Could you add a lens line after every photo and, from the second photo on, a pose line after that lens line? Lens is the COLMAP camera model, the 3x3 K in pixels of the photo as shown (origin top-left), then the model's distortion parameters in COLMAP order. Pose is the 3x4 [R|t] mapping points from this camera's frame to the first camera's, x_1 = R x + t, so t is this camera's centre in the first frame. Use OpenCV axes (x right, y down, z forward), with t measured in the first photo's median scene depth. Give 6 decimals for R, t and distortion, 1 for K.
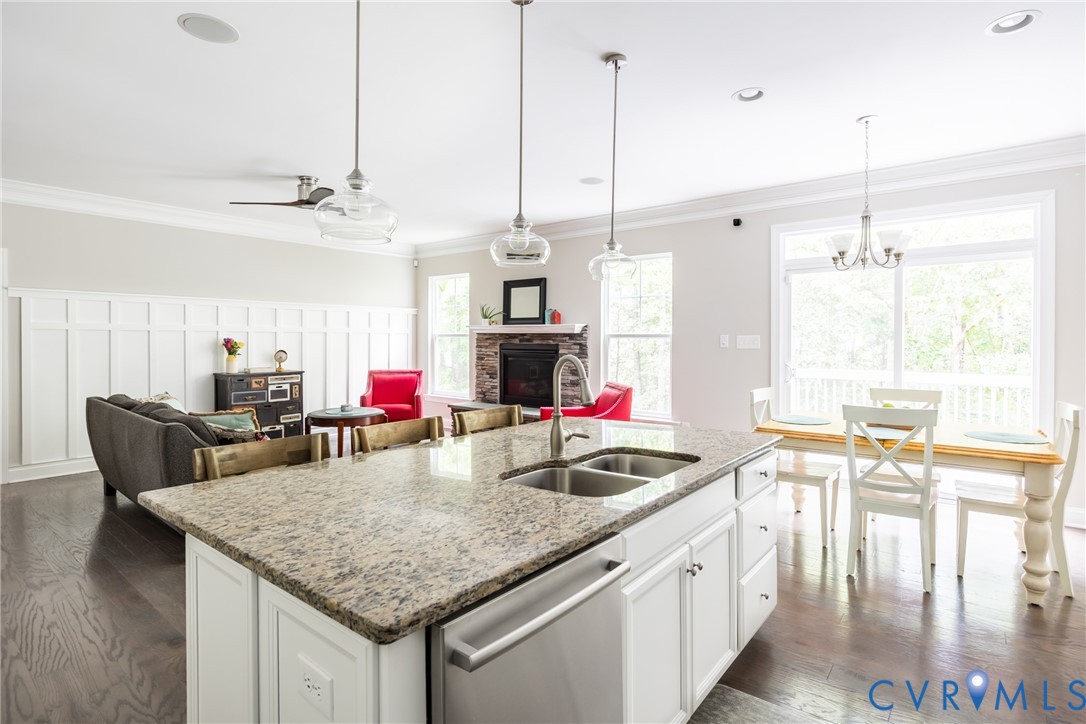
lens RADIAL K [[558.7, 0, 541.9], [0, 558.7, 355.8], [0, 0, 1]] dist [0.004717, -0.000764]
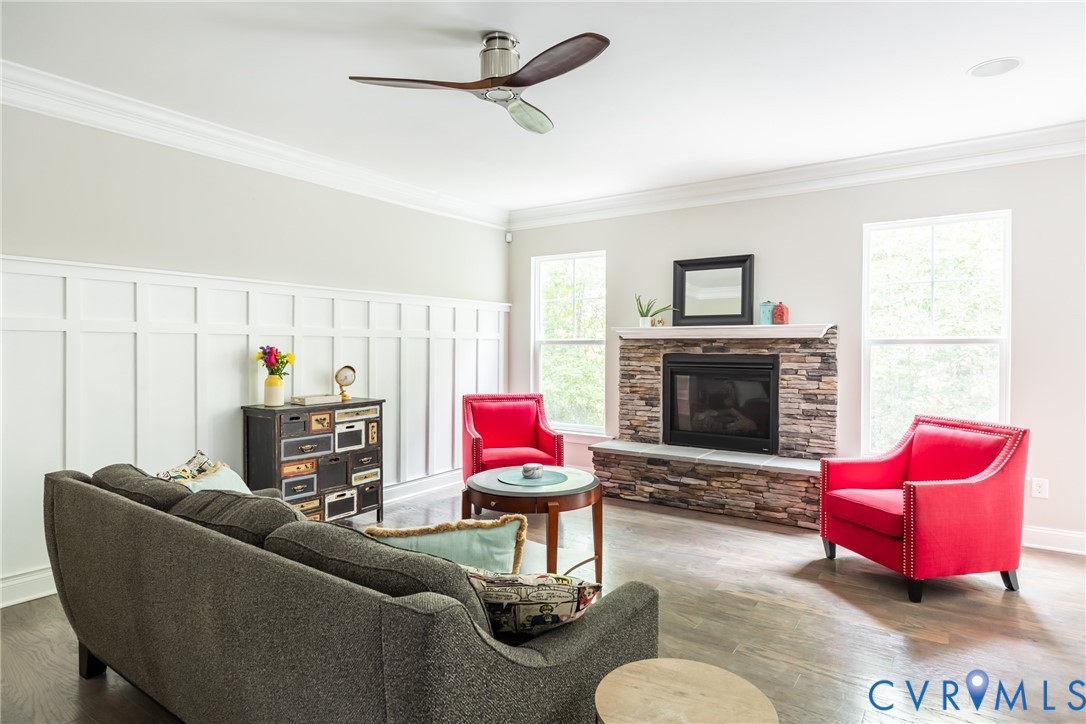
lens RADIAL K [[601.5, 0, 544.2], [0, 601.5, 362.0], [0, 0, 1]] dist [0.014271, 0.001039]
pose [[0.995072, -0.004261, 0.099066, -0.315737], [0.004897, 0.999969, -0.006181, -0.009313], [-0.099037, 0.006635, 0.995062, 0.319948]]
